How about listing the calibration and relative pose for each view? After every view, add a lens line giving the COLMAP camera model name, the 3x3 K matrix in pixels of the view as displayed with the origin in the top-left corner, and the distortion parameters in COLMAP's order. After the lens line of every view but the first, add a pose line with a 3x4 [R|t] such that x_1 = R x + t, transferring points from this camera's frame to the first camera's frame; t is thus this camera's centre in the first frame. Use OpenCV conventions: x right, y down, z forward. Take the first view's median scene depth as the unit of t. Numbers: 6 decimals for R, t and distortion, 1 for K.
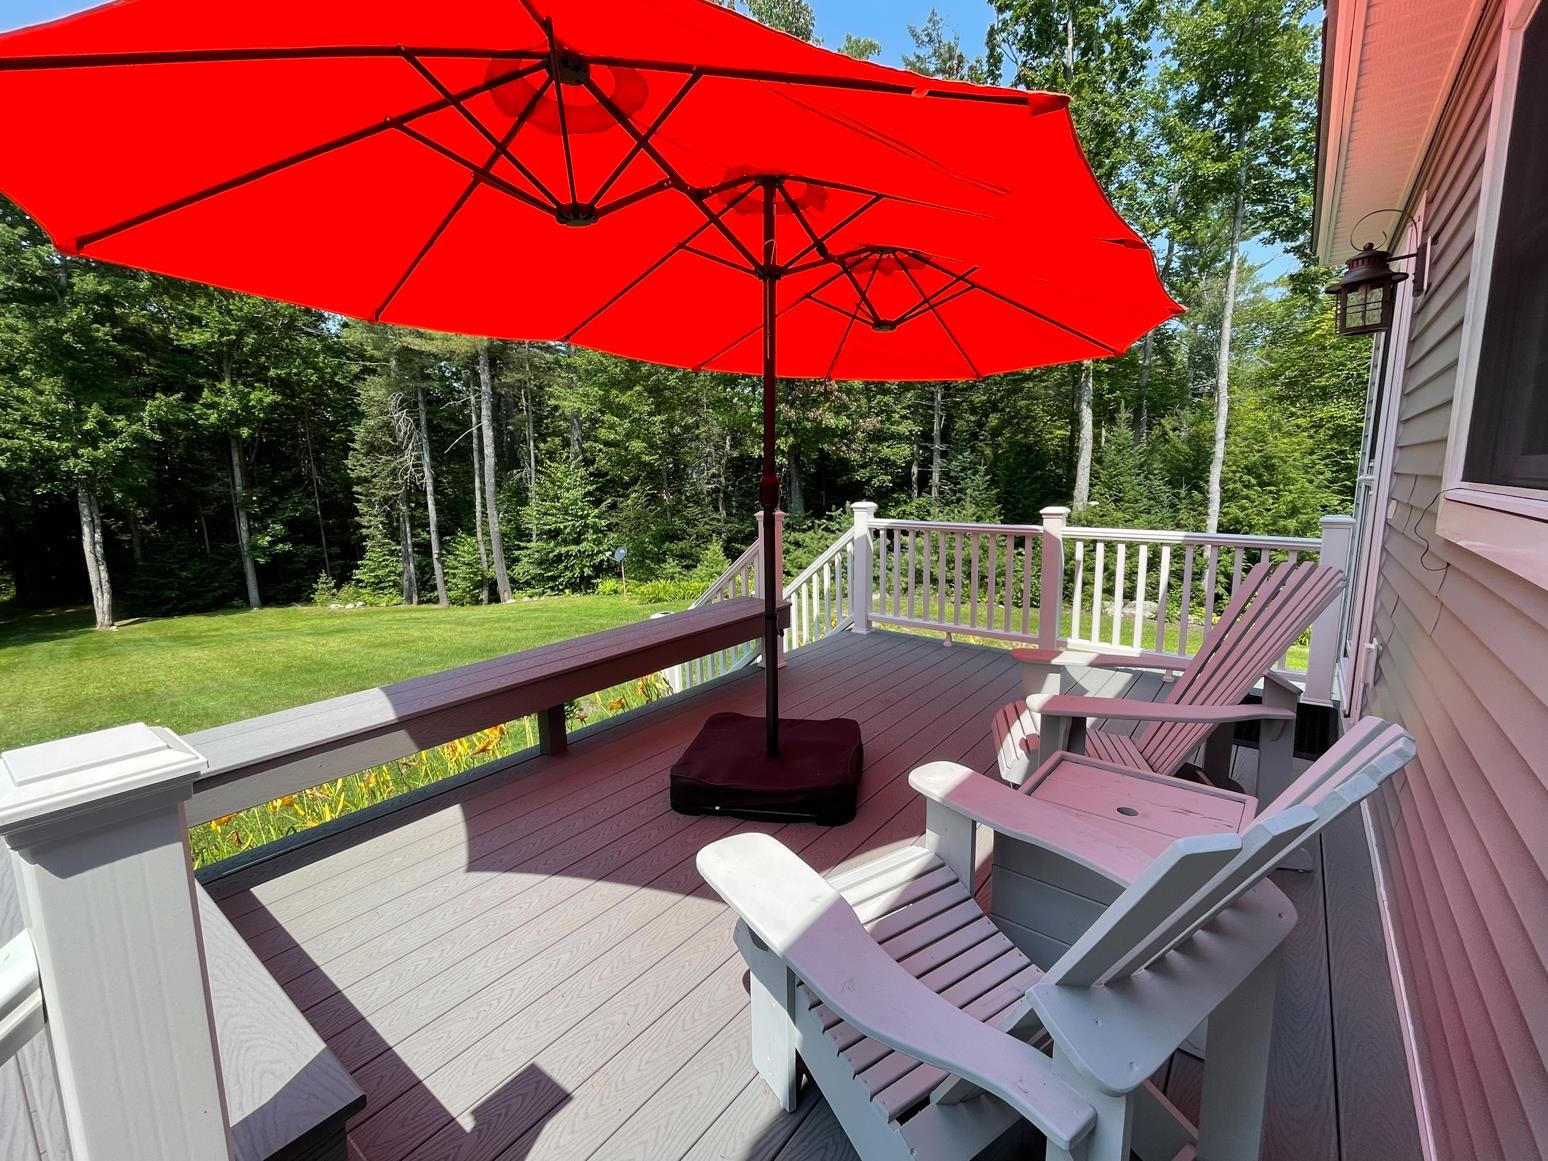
lens RADIAL K [[678.4, 0, 769.3], [0, 678.4, 578.4], [0, 0, 1]] dist [-0.000690, -0.000070]
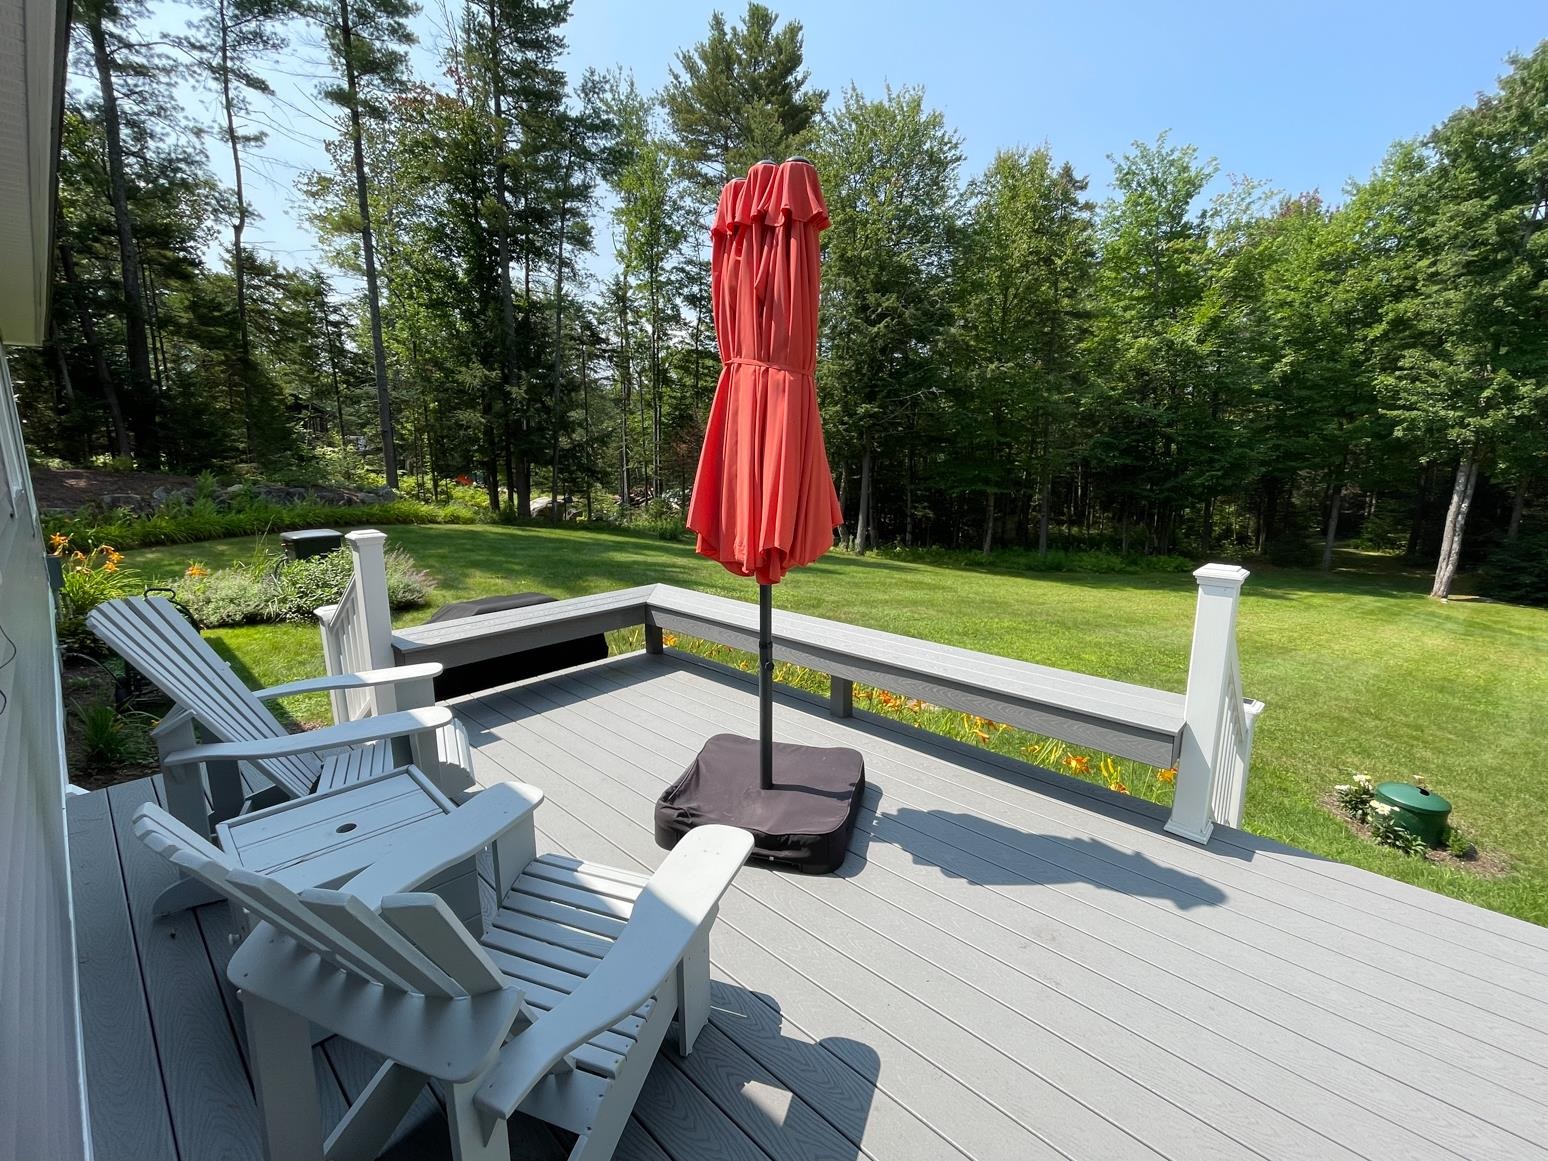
lens RADIAL K [[678.4, 0, 769.0], [0, 678.4, 575.0], [0, 0, 1]] dist [-0.000690, -0.000070]
pose [[-0.098390, 0.204031, -0.974008, 0.089746], [-0.151980, 0.964194, 0.217327, -0.028561], [0.983474, 0.169412, -0.063858, 0.093998]]
